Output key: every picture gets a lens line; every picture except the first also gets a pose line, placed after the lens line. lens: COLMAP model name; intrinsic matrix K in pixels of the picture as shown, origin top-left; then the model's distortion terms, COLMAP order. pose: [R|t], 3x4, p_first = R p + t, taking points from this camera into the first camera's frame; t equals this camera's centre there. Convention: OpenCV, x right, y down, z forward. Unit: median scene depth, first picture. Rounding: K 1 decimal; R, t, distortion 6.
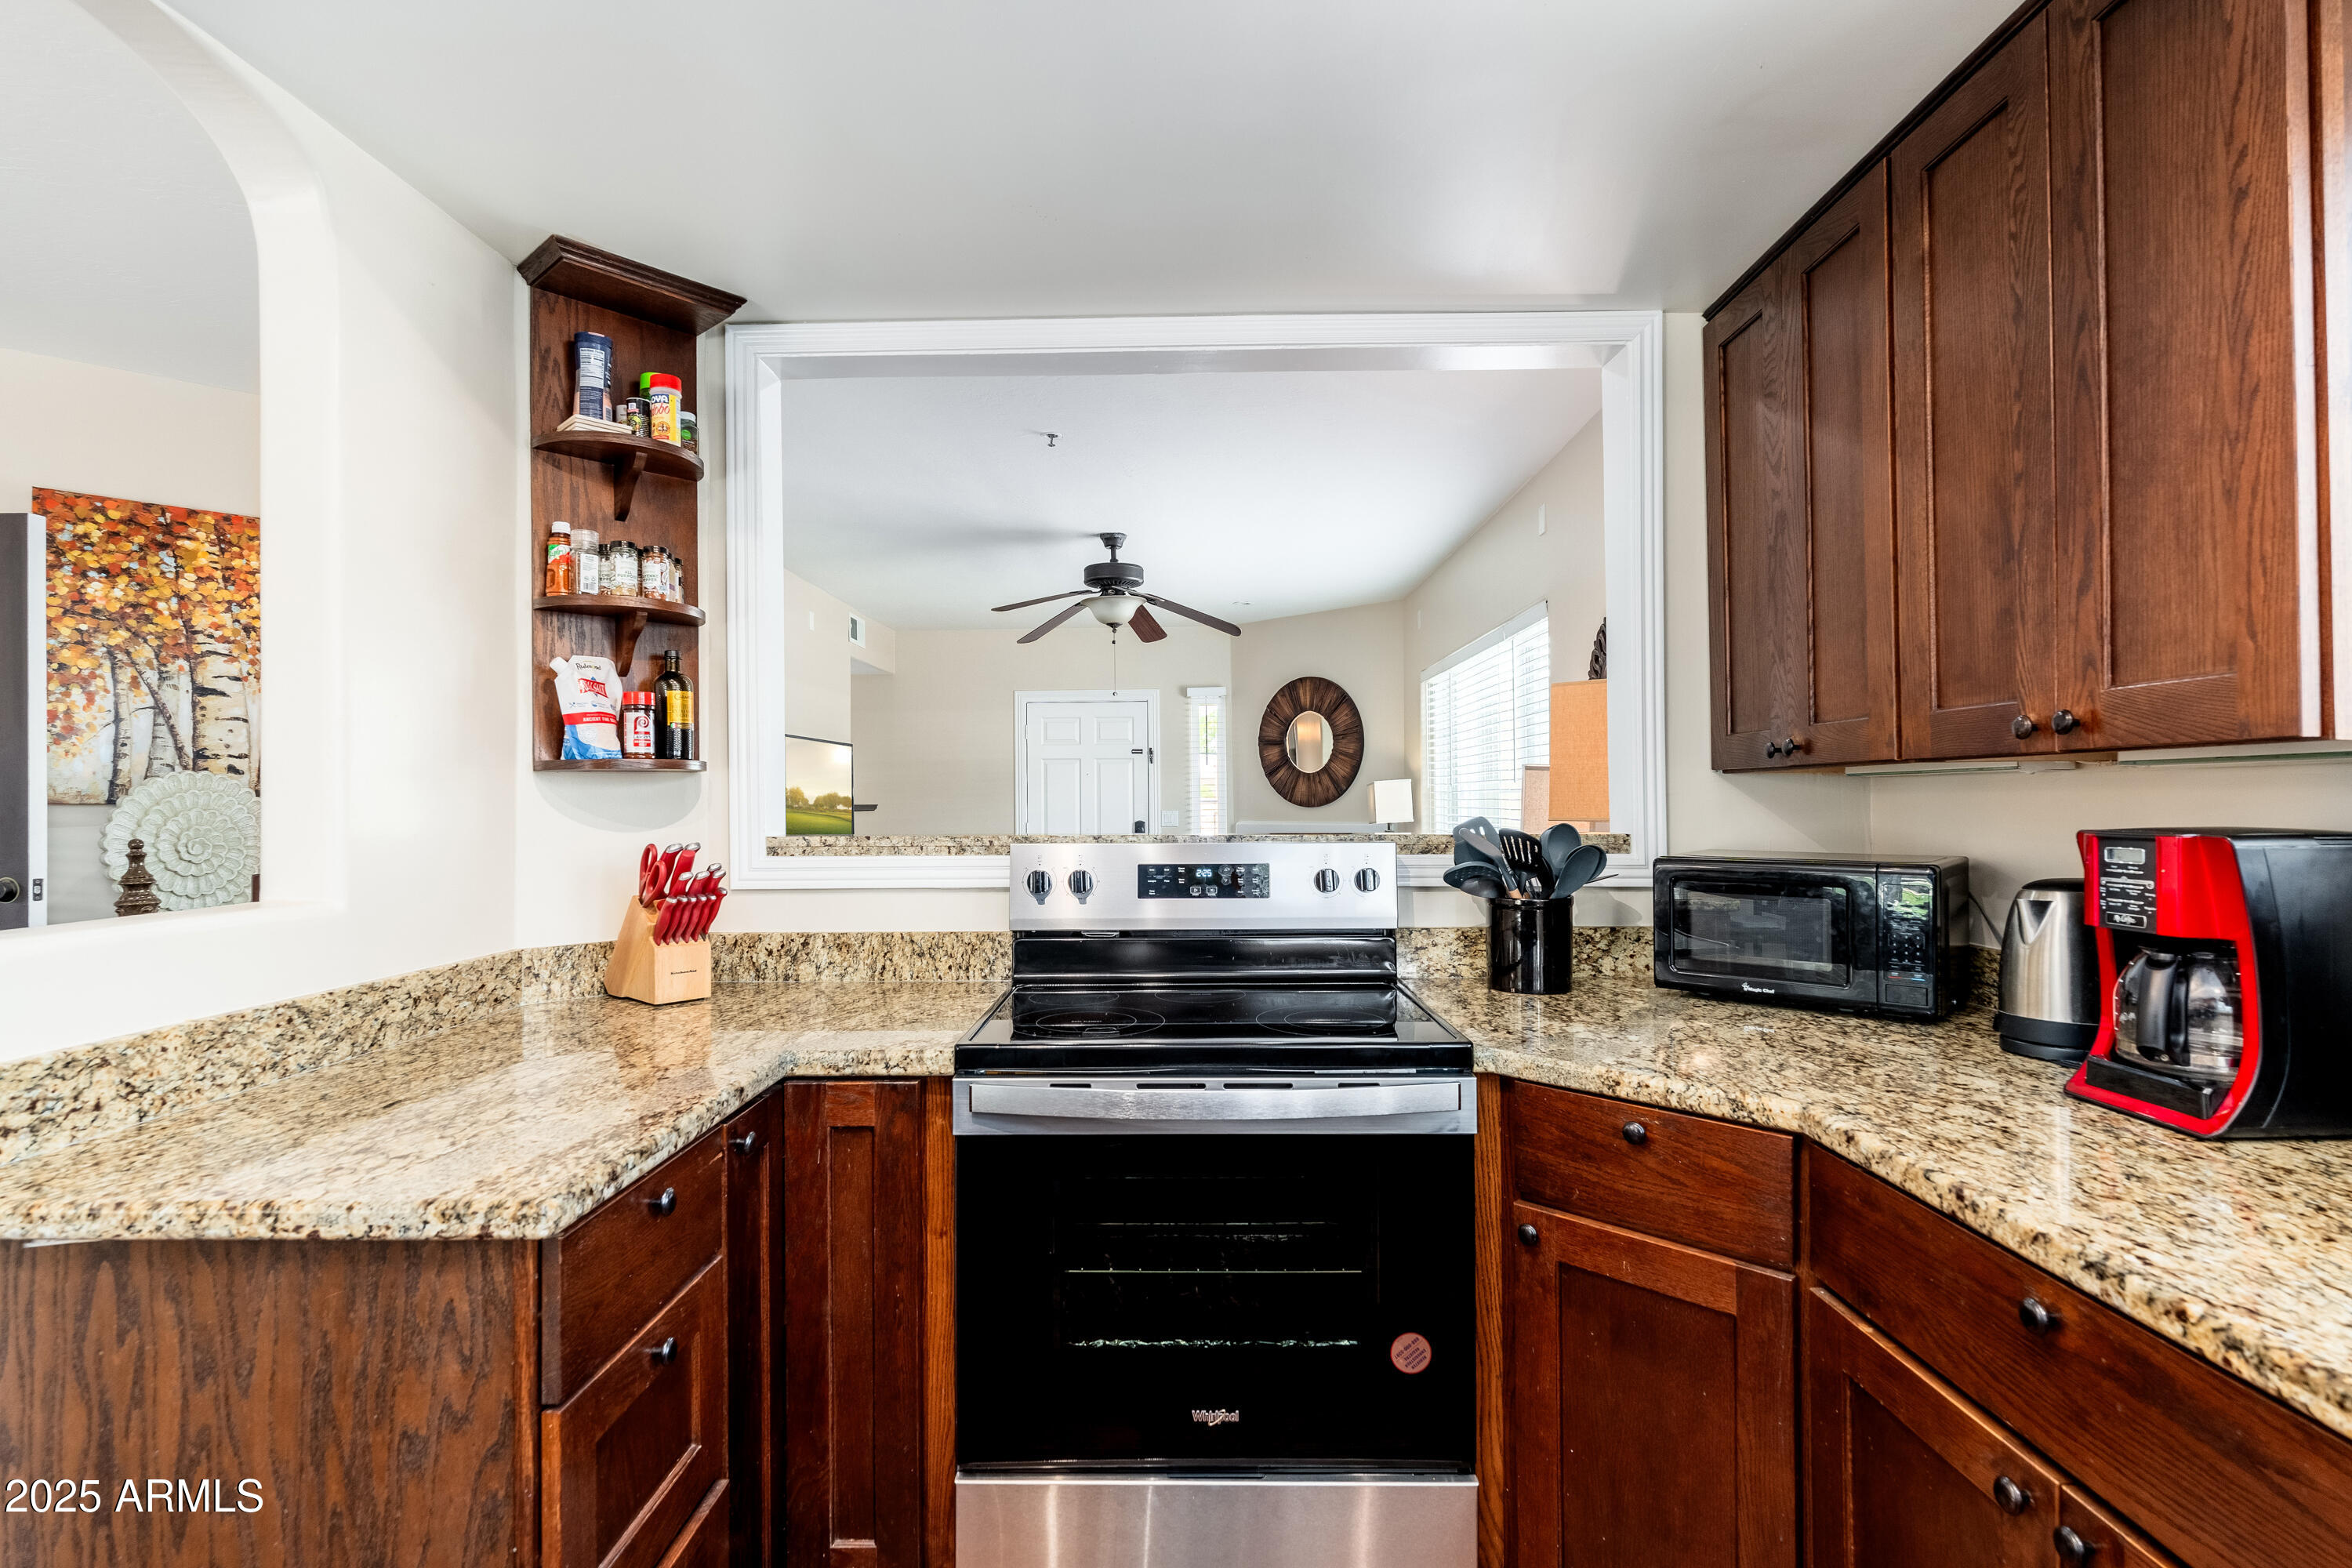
lens RADIAL K [[1096.6, 0, 1176.1], [0, 1096.6, 792.5], [0, 0, 1]] dist [-0.001583, -0.001016]
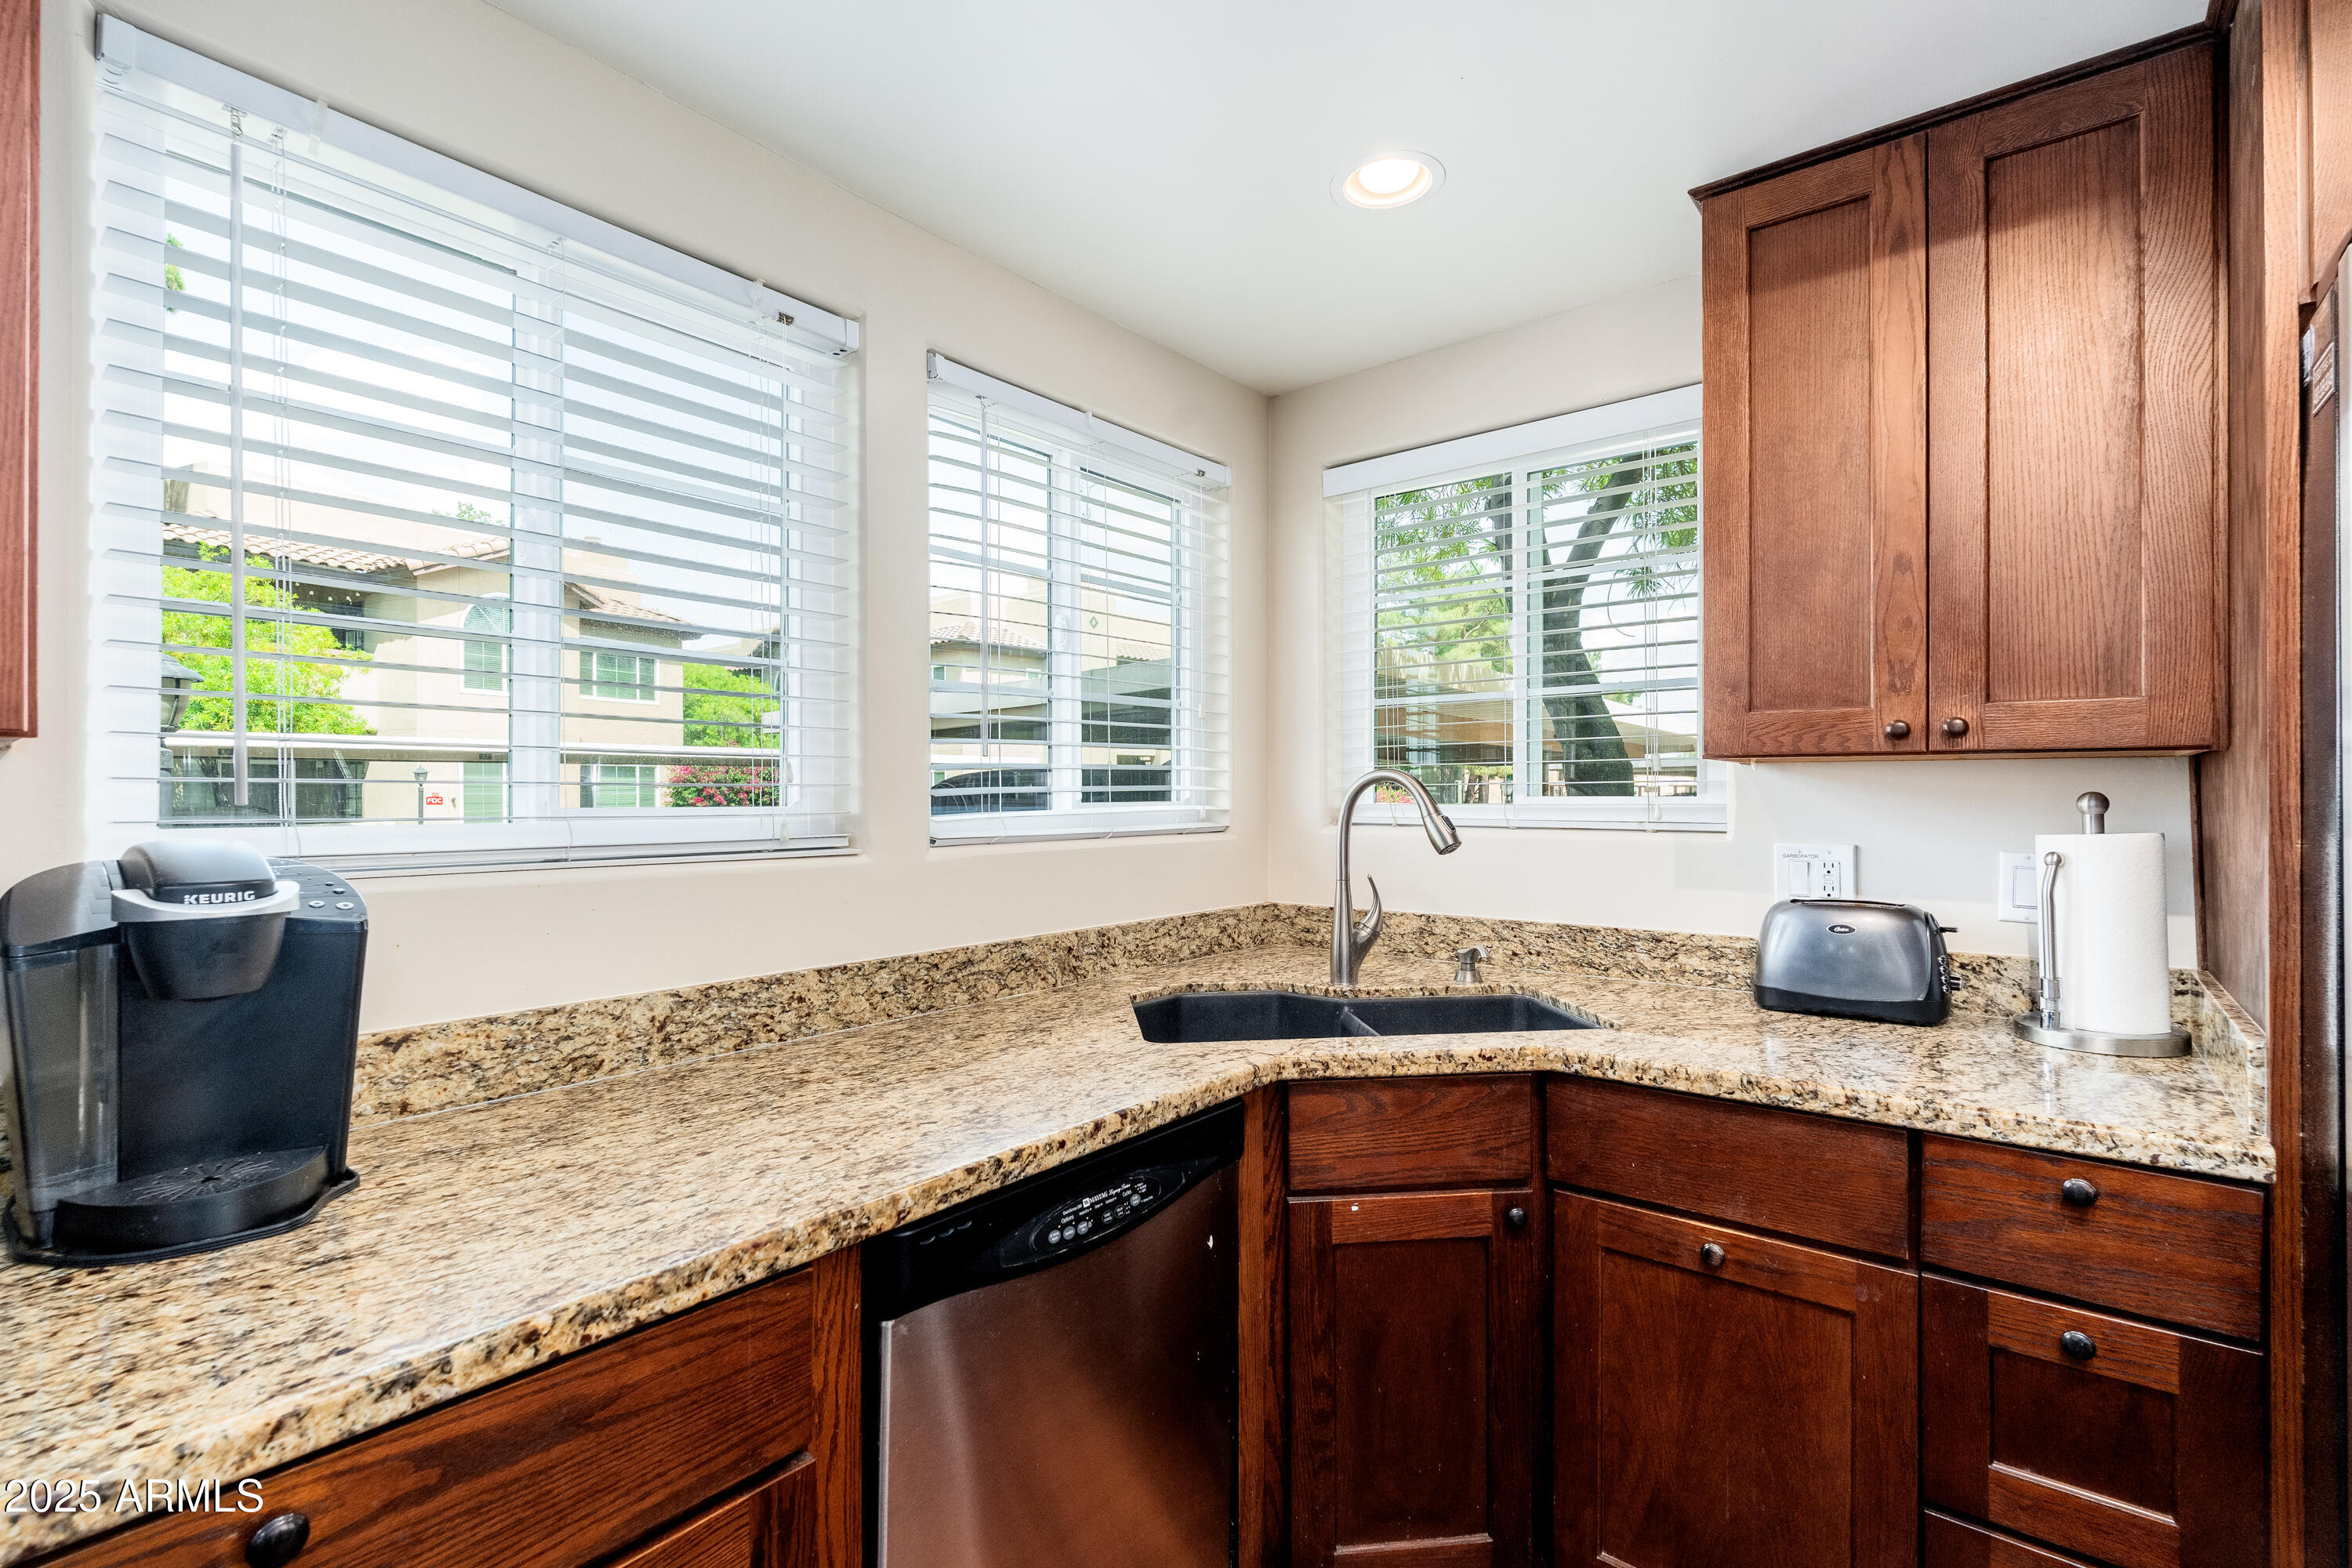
lens RADIAL K [[1053.8, 0, 1170.9], [0, 1053.8, 789.7], [0, 0, 1]] dist [-0.000452, 0.000049]
pose [[-0.784676, 0.013375, 0.619762, -0.065045], [0.007788, 0.999901, -0.011719, 0.003972], [-0.619858, -0.004369, -0.784702, 0.792508]]
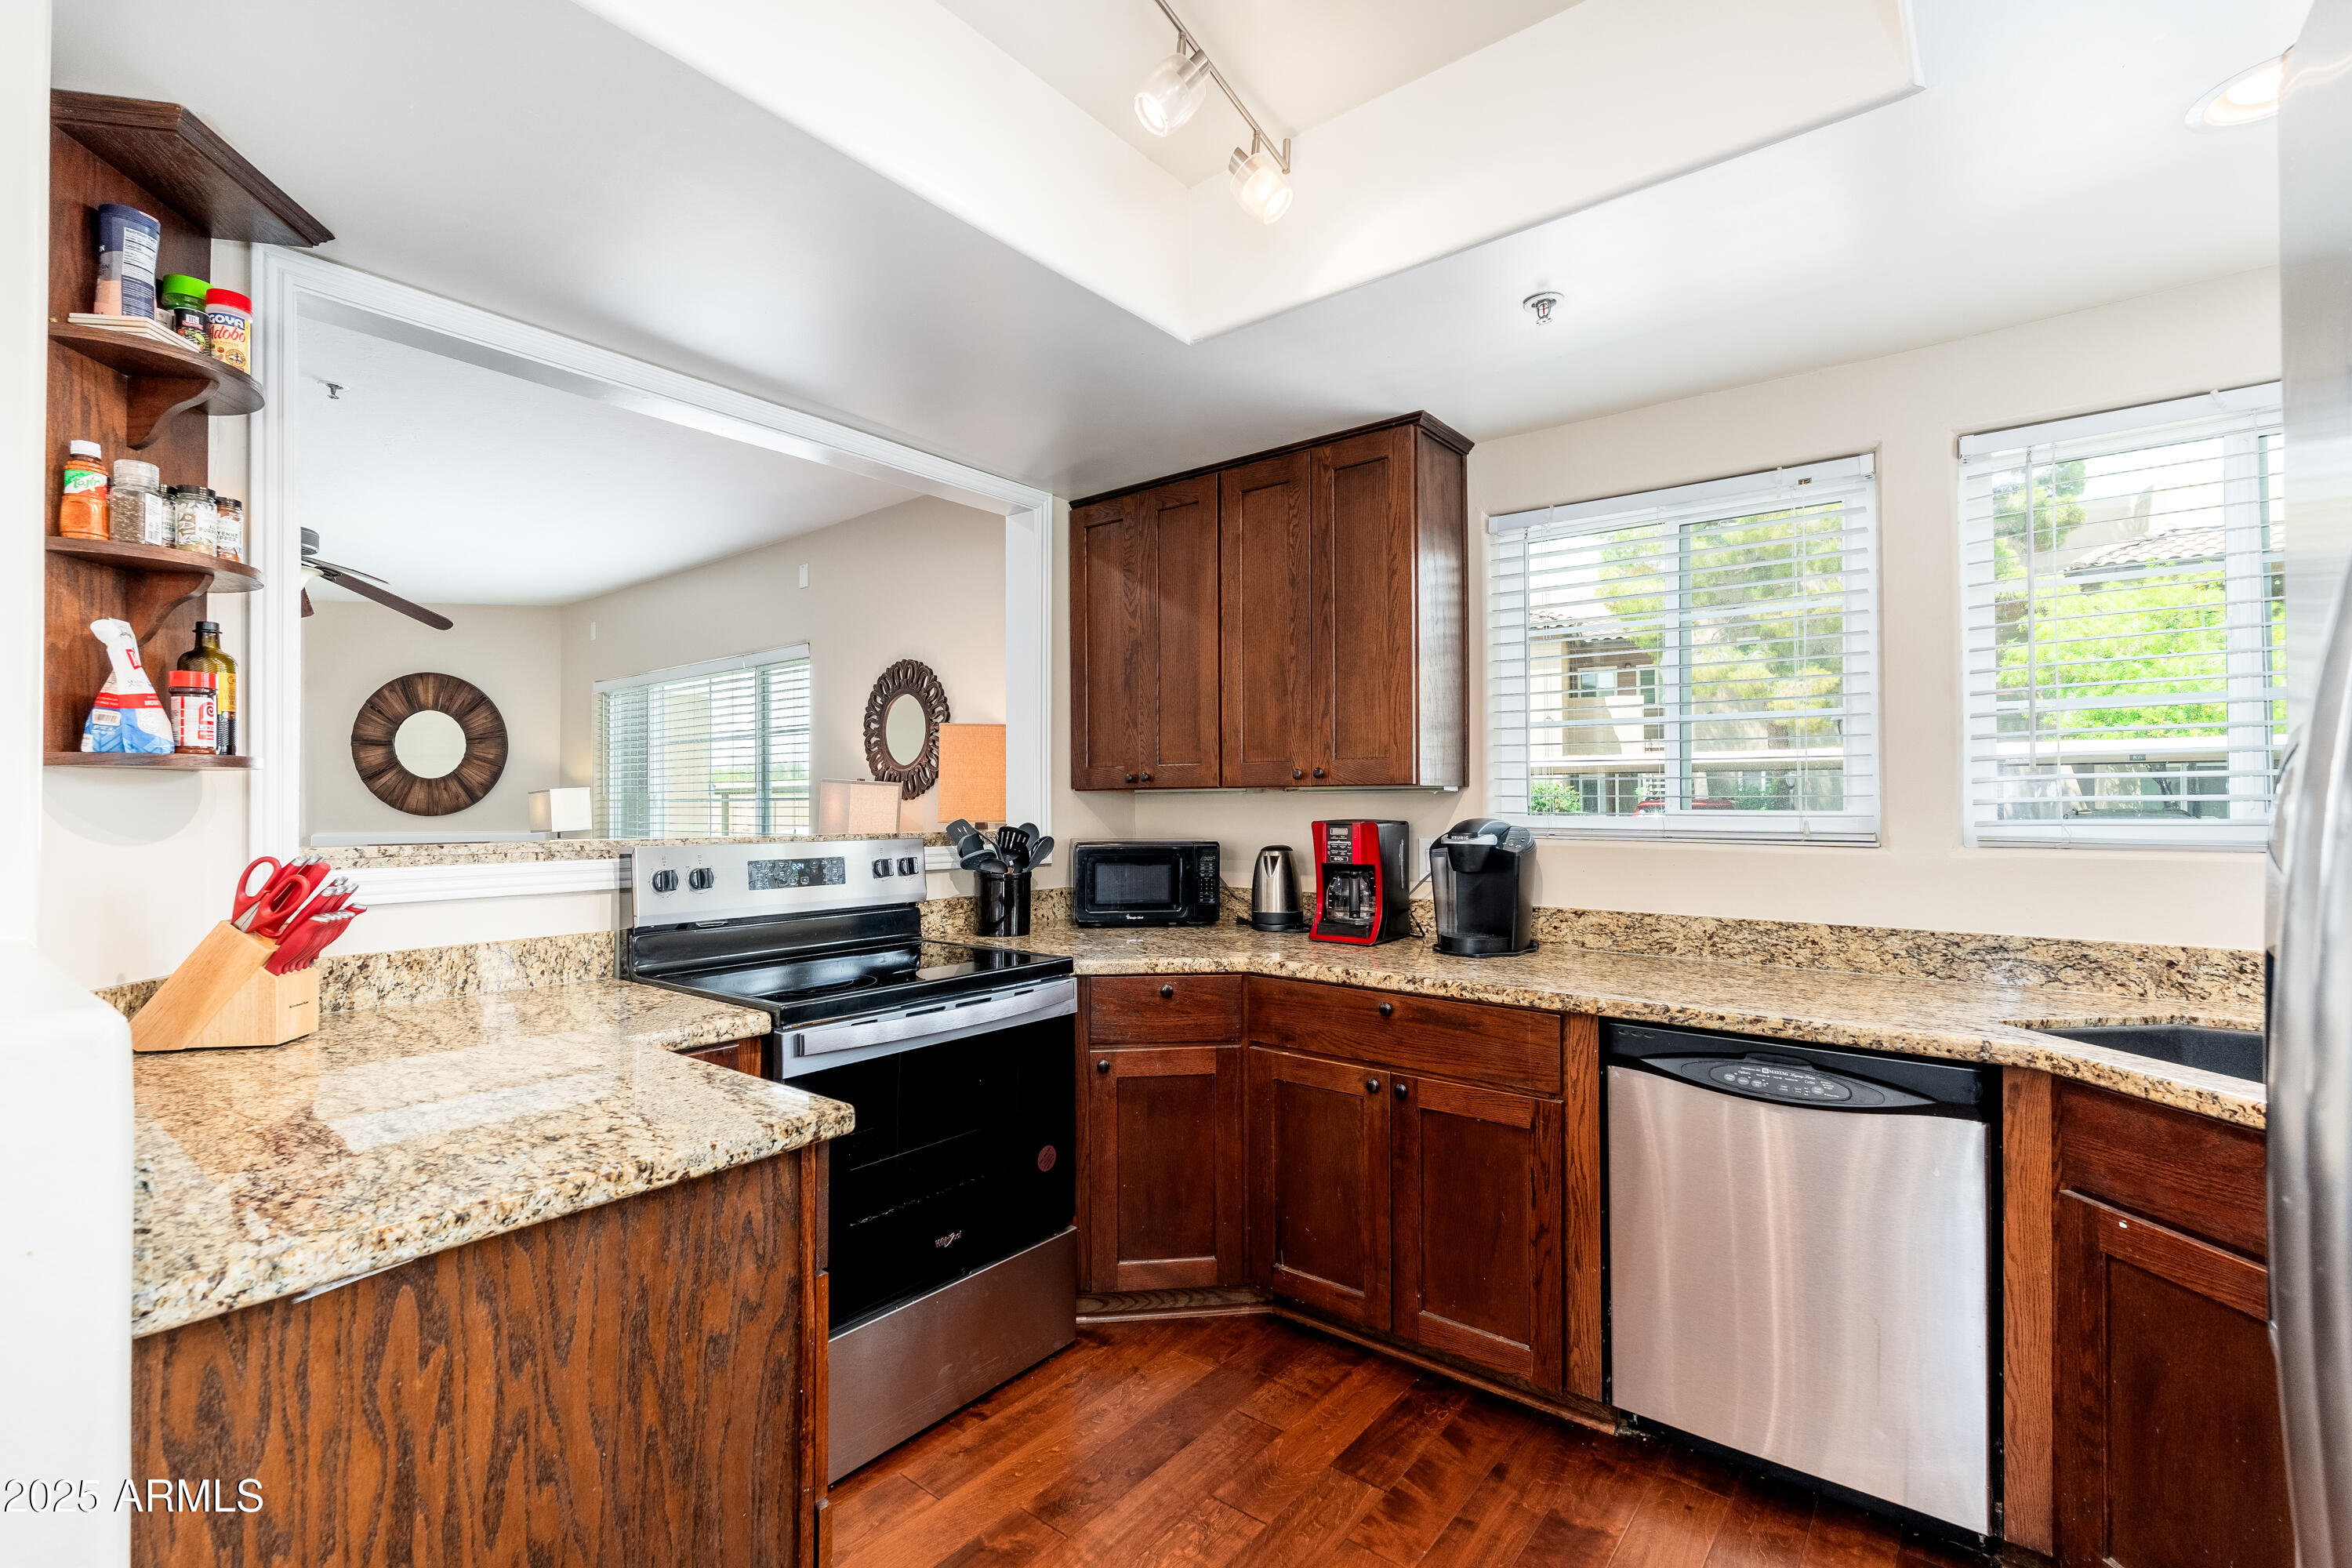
lens RADIAL K [[1031.7, 0, 1173.9], [0, 1031.7, 792.1], [0, 0, 1]] dist [-0.002033, -0.000076]
pose [[0.614739, 0.014193, 0.788603, -0.958496], [-0.006413, 0.999895, -0.012997, 0.003997], [-0.788705, 0.002933, 0.614765, -0.062728]]
